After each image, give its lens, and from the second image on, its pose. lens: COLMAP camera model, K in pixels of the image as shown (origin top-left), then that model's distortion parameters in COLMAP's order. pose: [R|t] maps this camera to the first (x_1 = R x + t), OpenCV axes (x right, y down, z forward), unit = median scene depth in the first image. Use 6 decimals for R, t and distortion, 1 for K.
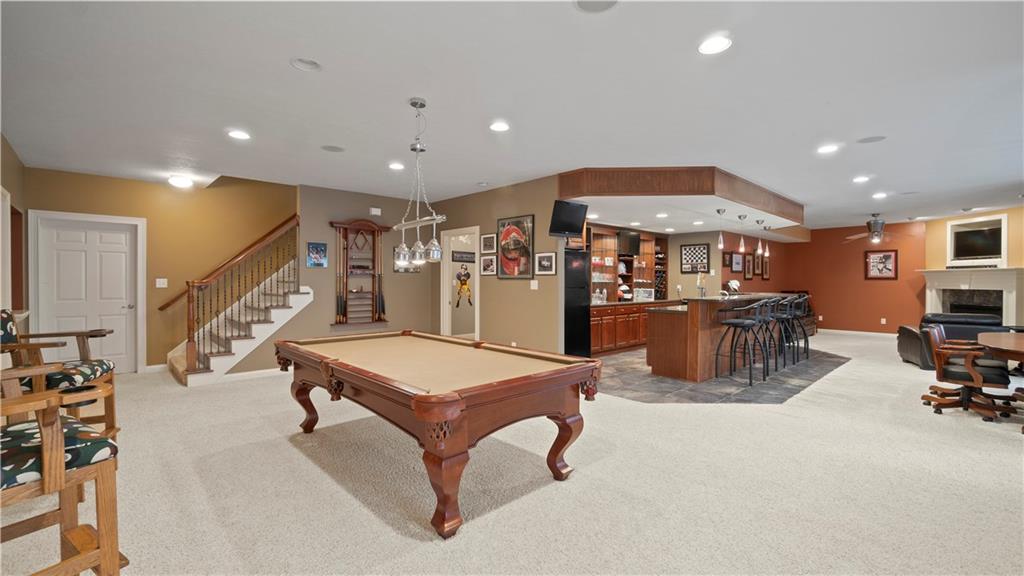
lens RADIAL K [[444.3, 0, 503.9], [0, 444.3, 285.4], [0, 0, 1]] dist [0.000141, 0.000205]
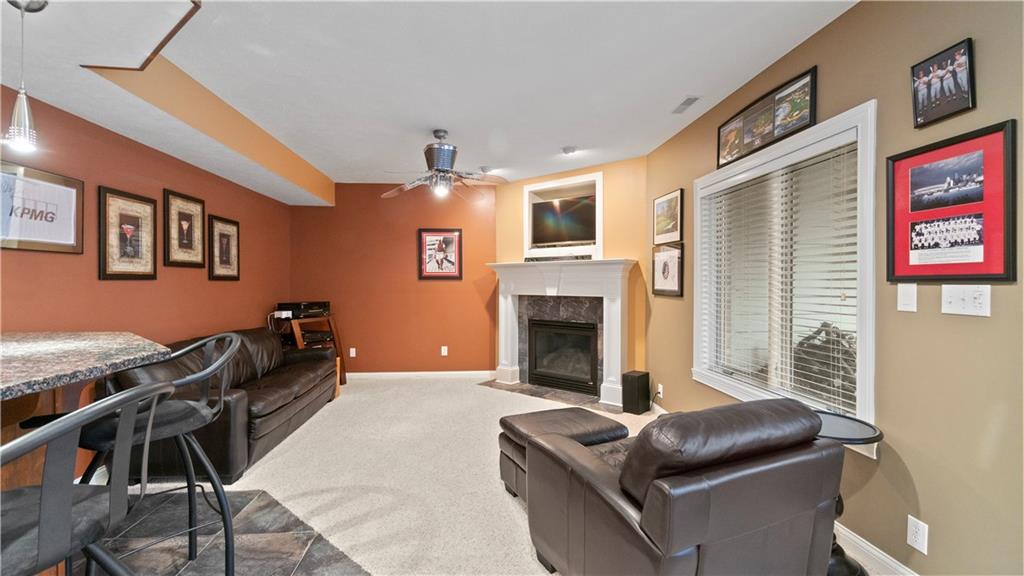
lens RADIAL K [[450.1, 0, 508.2], [0, 450.1, 283.5], [0, 0, 1]] dist [-0.001550, -0.000205]
pose [[0.619561, -0.003323, 0.784941, 0.476227], [0.009424, 0.999950, -0.003206, -0.005491], [-0.784892, 0.009383, 0.619562, 0.609932]]
